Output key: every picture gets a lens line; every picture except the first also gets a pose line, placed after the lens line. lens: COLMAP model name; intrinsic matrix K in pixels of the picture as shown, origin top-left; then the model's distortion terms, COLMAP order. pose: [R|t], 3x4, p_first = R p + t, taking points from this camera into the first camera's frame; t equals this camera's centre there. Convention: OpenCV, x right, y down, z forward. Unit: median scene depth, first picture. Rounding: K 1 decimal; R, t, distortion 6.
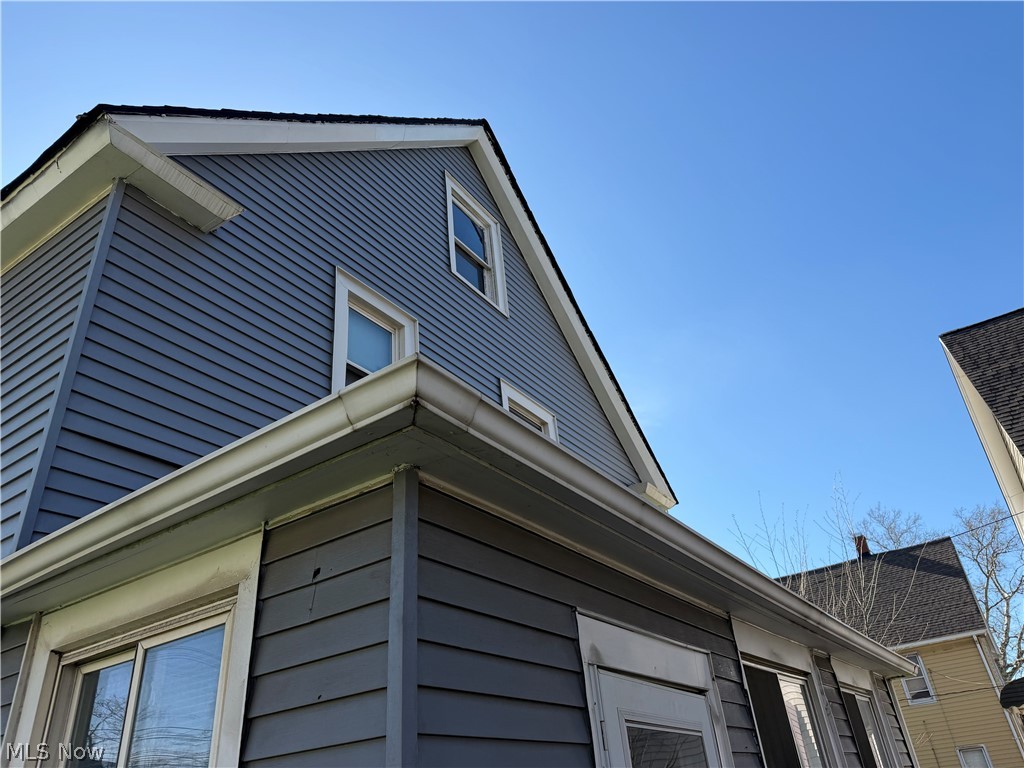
lens RADIAL K [[719.0, 0, 512.0], [0, 719.0, 384.0], [0, 0, 1]] dist [0.028391, -0.002028]
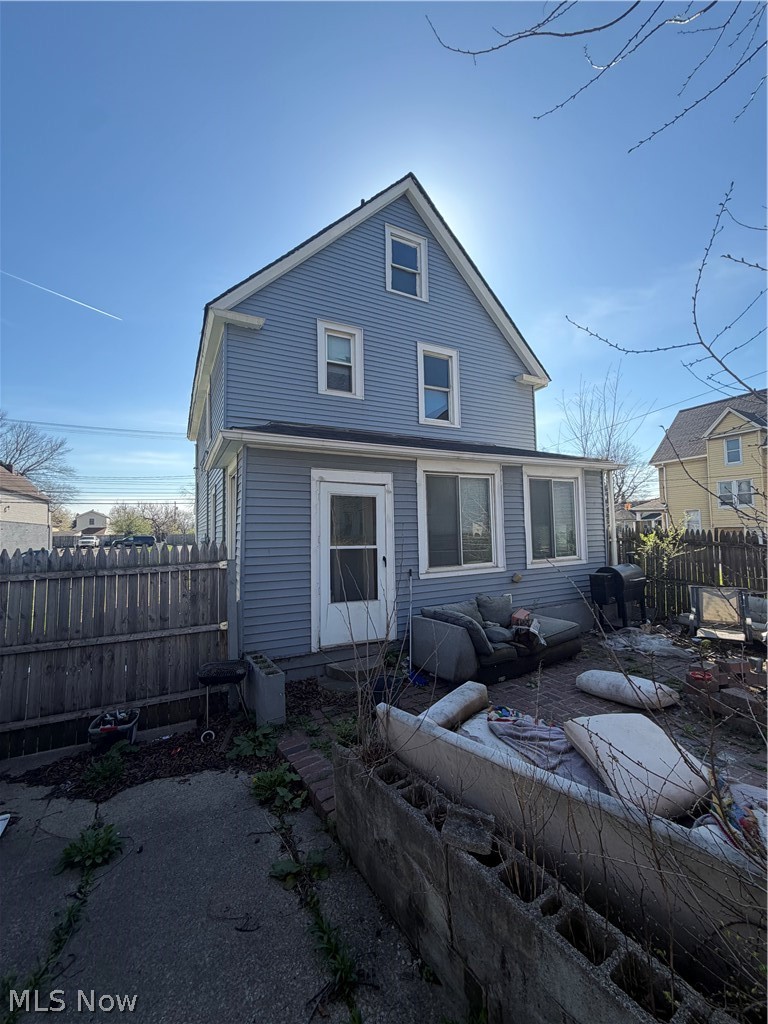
lens RADIAL K [[414.6, 0, 384.0], [0, 414.6, 512.0], [0, 0, 1]] dist [-0.001594, -0.000095]
pose [[0.871415, 0.055021, -0.487451, 0.470393], [0.197452, 0.870295, 0.451219, -0.126023], [0.449053, -0.489447, 0.747525, -0.187340]]
